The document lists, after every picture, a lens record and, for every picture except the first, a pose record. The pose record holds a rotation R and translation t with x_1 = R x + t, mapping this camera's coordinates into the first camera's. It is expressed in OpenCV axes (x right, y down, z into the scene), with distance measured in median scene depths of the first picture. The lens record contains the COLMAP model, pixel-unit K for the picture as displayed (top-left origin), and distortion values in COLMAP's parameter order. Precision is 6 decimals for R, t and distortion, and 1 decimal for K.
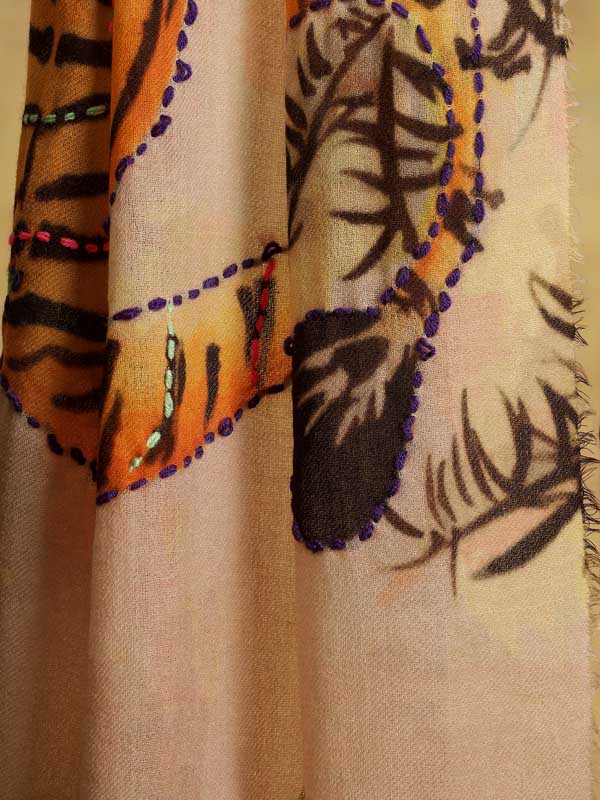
lens RADIAL K [[2407.4, 0, 246.0], [0, 2407.4, 400.7], [0, 0, 1]] dist [-0.122519, 1.609980]
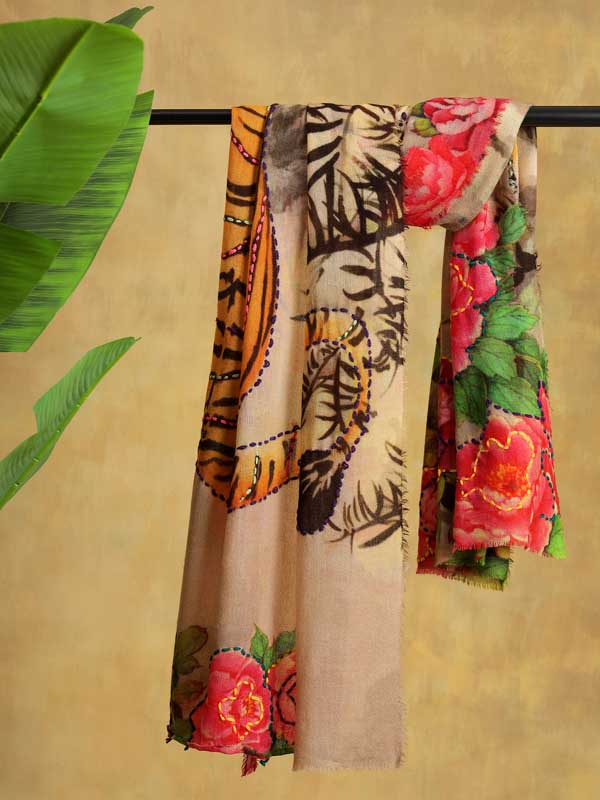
lens RADIAL K [[2197.9, 0, 301.2], [0, 2197.9, 447.0], [0, 0, 1]] dist [-0.083646, 0.398973]
pose [[0.997790, 0.053153, -0.039871, 0.123007], [-0.055290, 0.996979, -0.054555, 0.100523], [0.036850, 0.056639, 0.997714, -1.583681]]
